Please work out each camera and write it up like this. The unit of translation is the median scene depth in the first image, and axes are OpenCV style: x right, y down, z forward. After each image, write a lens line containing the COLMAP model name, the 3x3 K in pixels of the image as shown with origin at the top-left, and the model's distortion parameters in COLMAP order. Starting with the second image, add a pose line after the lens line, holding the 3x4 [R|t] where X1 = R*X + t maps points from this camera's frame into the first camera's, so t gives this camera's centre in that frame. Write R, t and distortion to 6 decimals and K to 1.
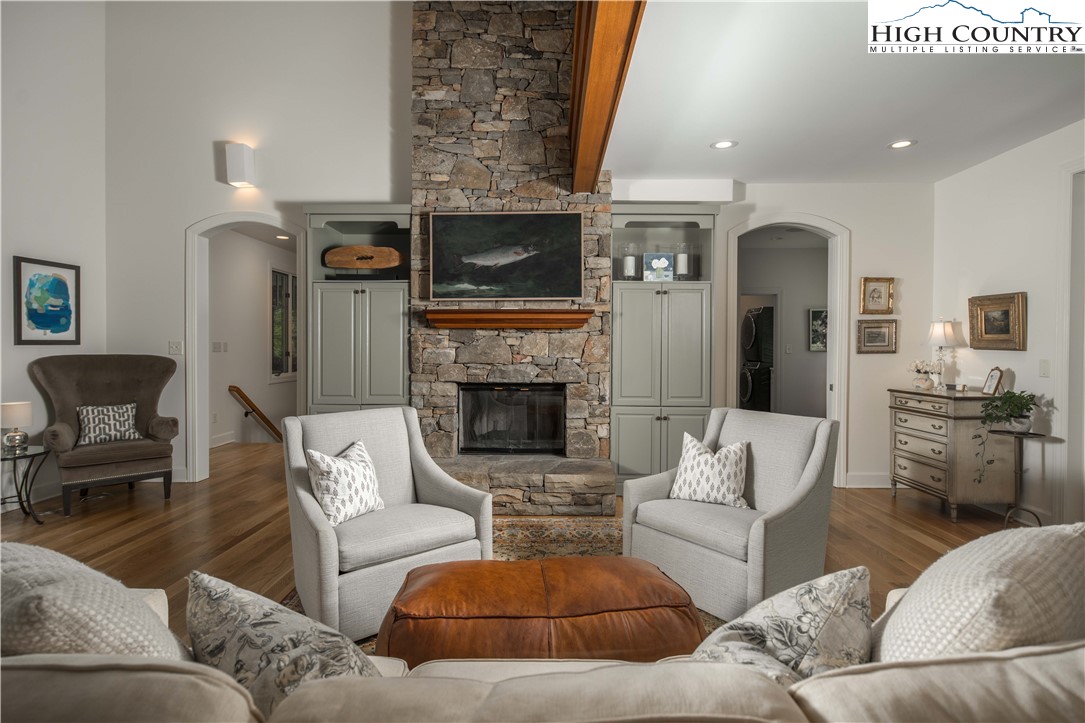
lens RADIAL K [[536.8, 0, 536.3], [0, 536.8, 356.2], [0, 0, 1]] dist [0.009414, -0.002122]
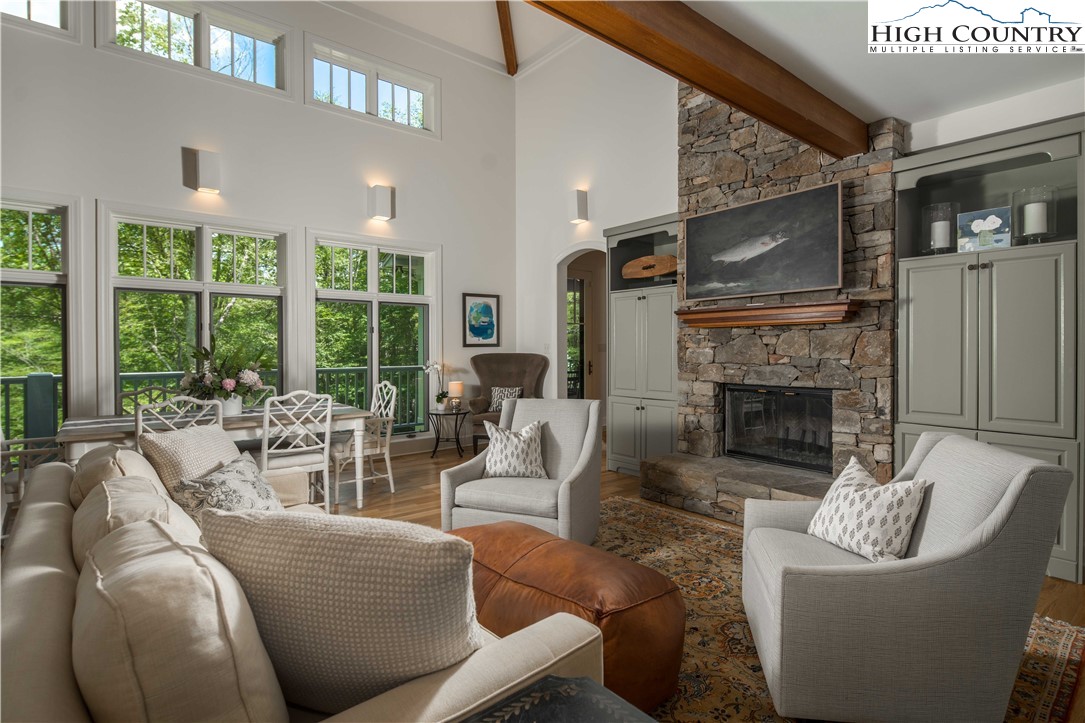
lens RADIAL K [[536.8, 0, 543.6], [0, 536.8, 354.5], [0, 0, 1]] dist [0.009414, -0.002122]
pose [[0.650167, 0.004886, -0.759776, 0.403005], [-0.006112, 0.999981, 0.001200, -0.001676], [0.759767, 0.003864, 0.650184, 0.115115]]
